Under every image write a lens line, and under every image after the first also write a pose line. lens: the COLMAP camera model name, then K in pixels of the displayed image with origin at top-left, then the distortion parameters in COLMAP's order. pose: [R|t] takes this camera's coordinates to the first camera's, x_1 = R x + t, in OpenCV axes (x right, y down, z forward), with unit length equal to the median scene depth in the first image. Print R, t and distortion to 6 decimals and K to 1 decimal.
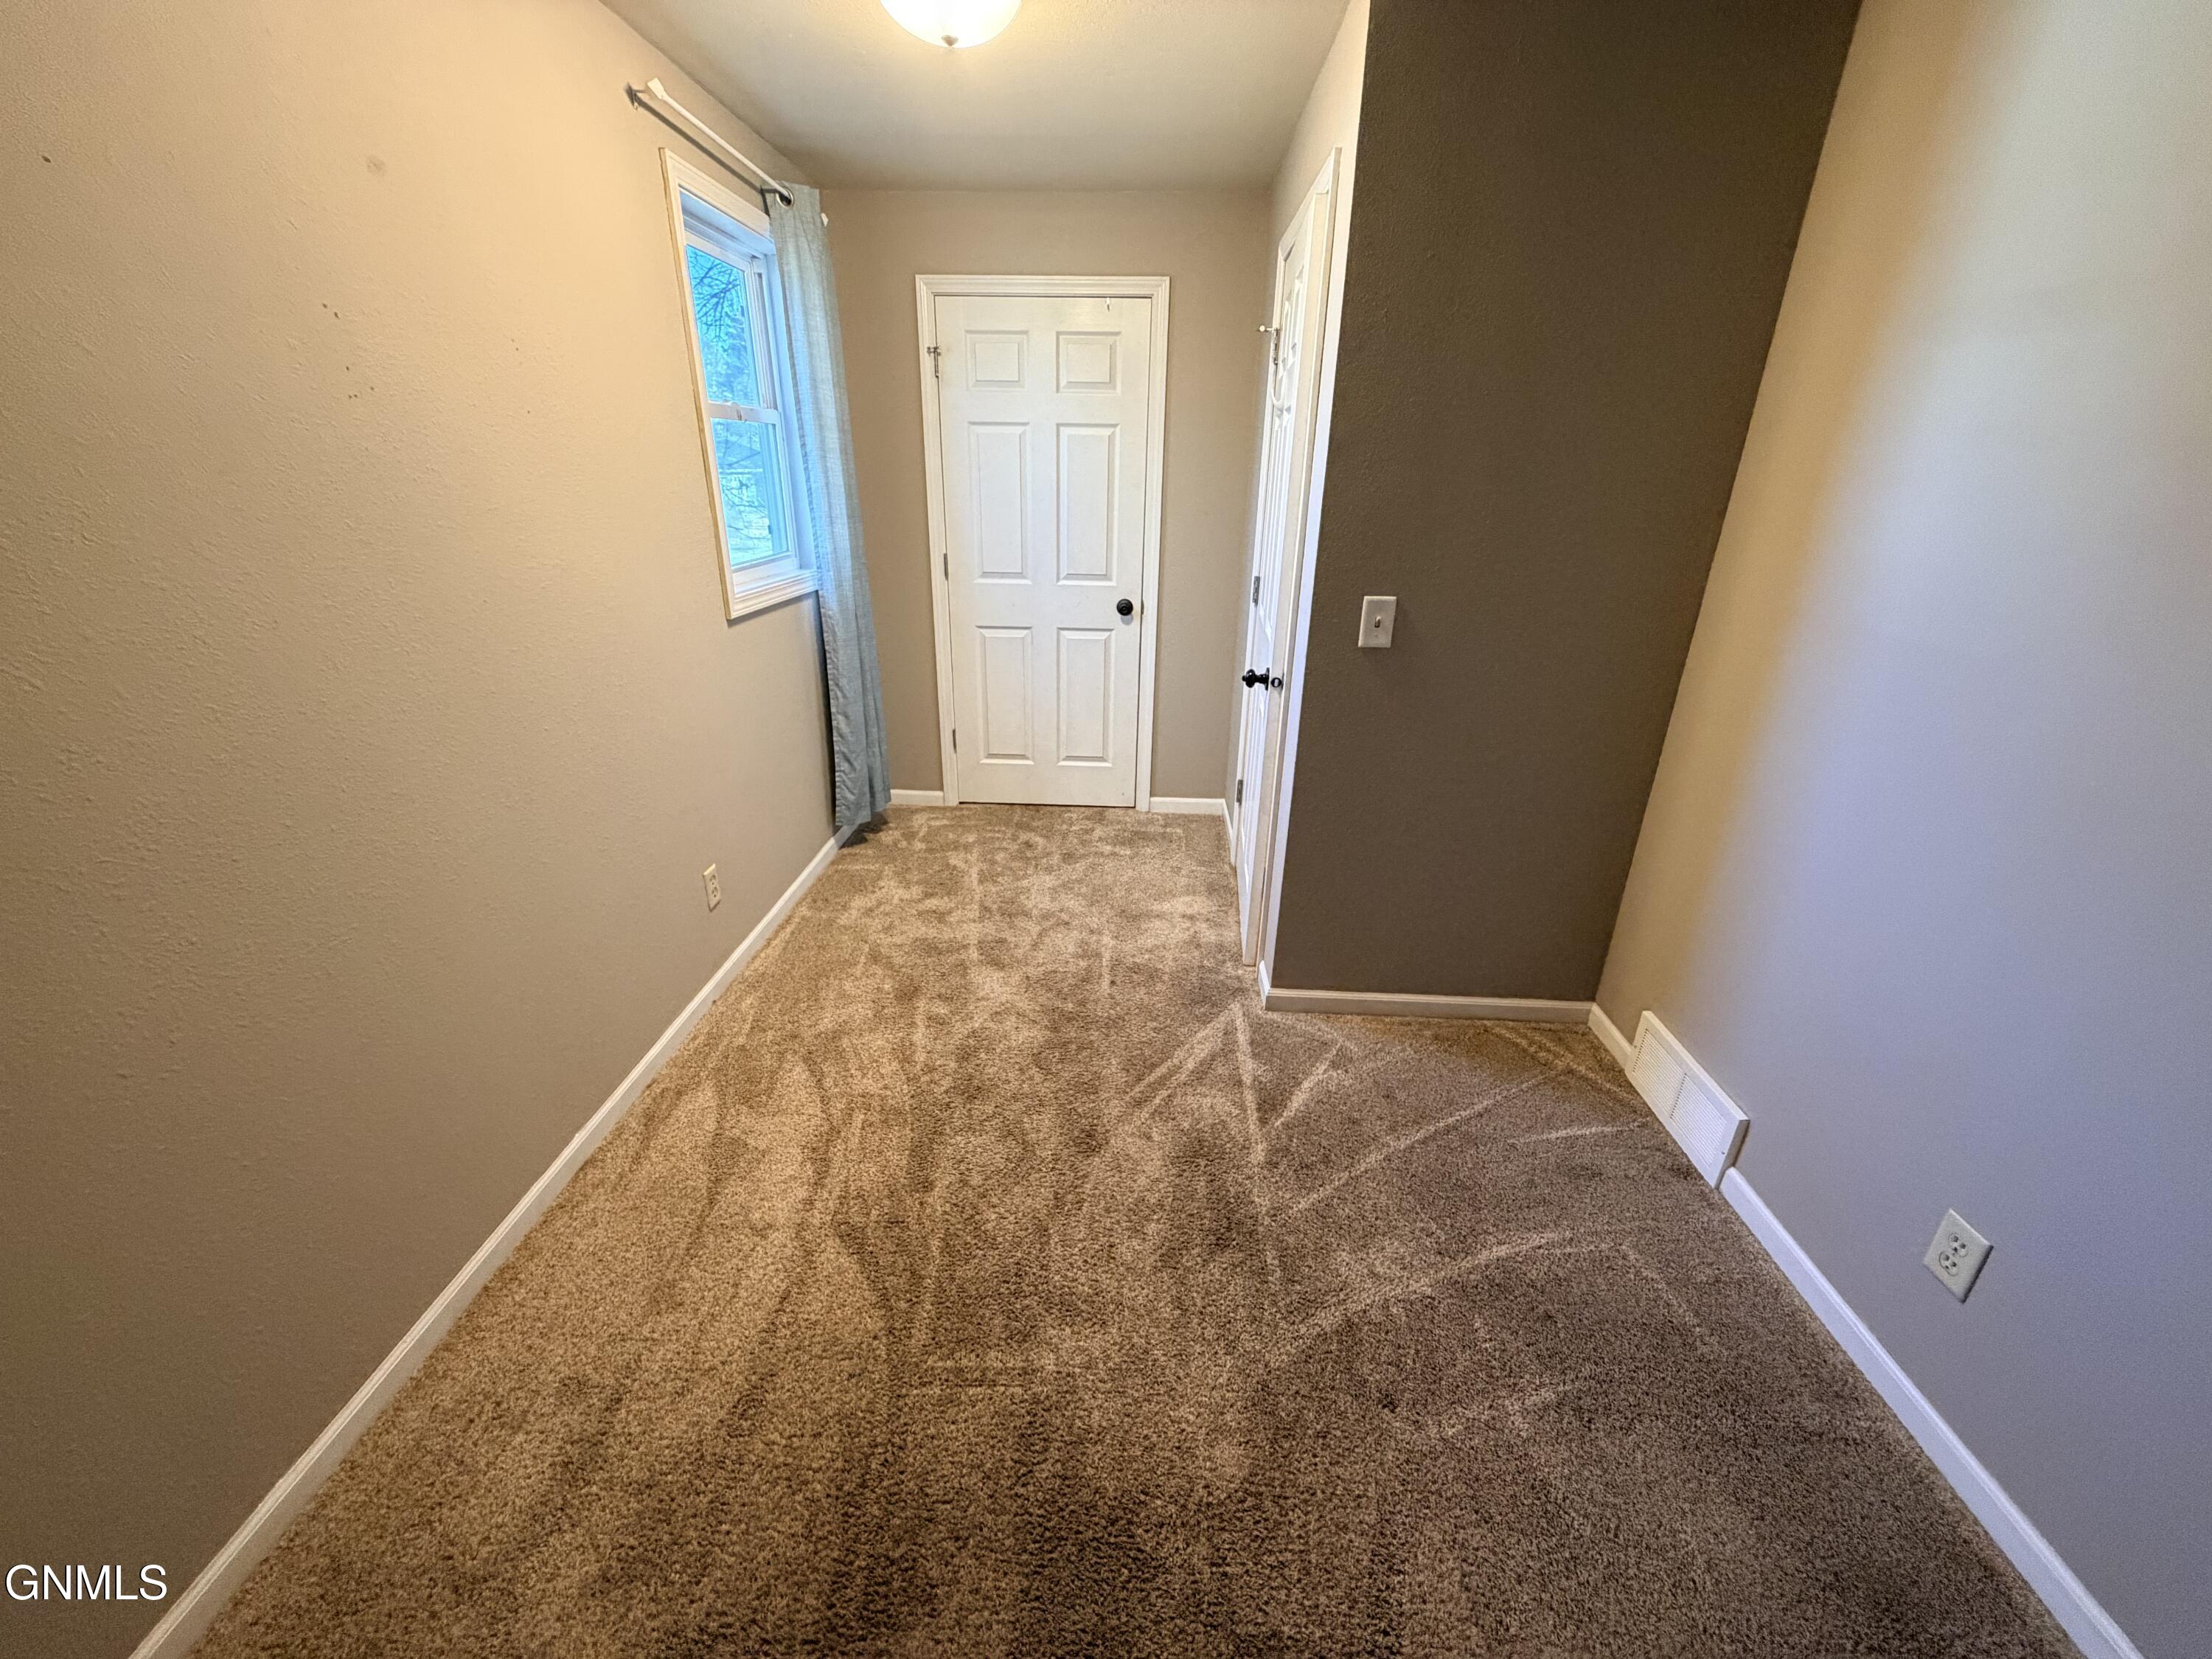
lens RADIAL K [[885.4, 0, 1106.0], [0, 885.4, 829.5], [0, 0, 1]] dist [-0.001317, -0.000104]
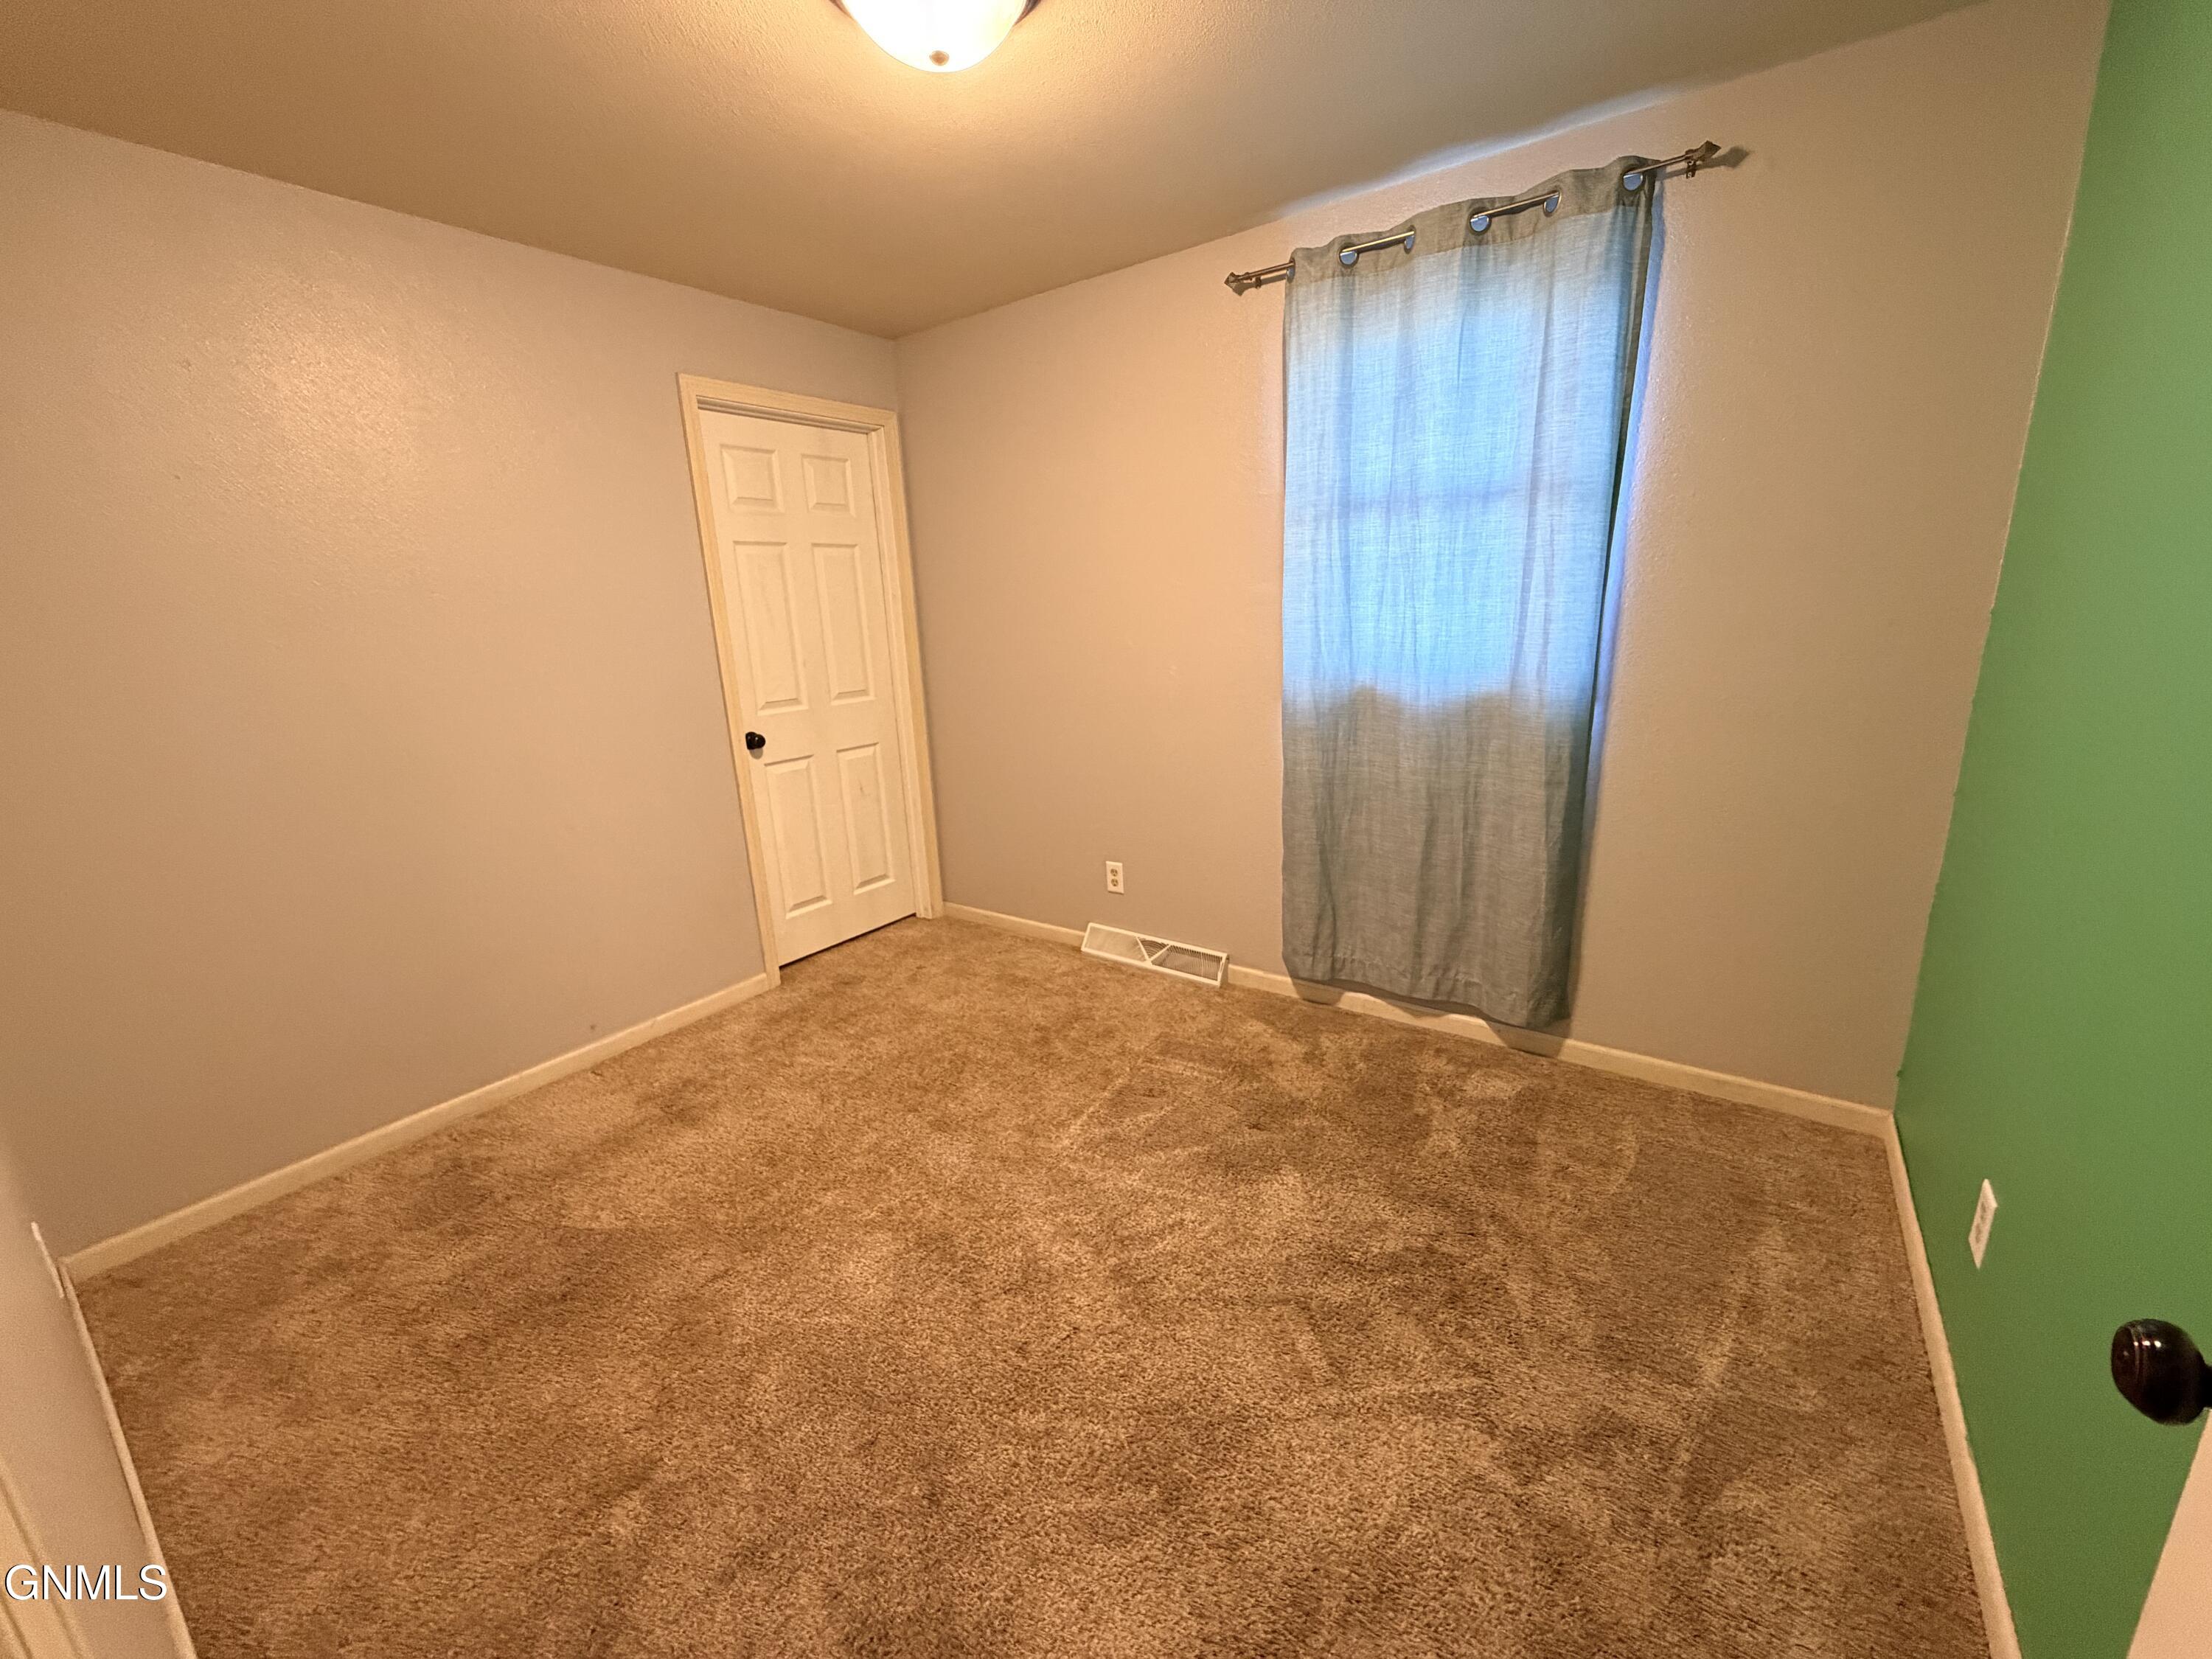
lens RADIAL K [[885.4, 0, 1106.0], [0, 885.4, 829.5], [0, 0, 1]] dist [-0.001317, -0.000104]
pose [[0.552148, -0.248404, 0.795882, -0.640100], [0.366761, 0.929630, 0.035706, -0.073958], [-0.748745, 0.272183, 0.604398, 0.226575]]
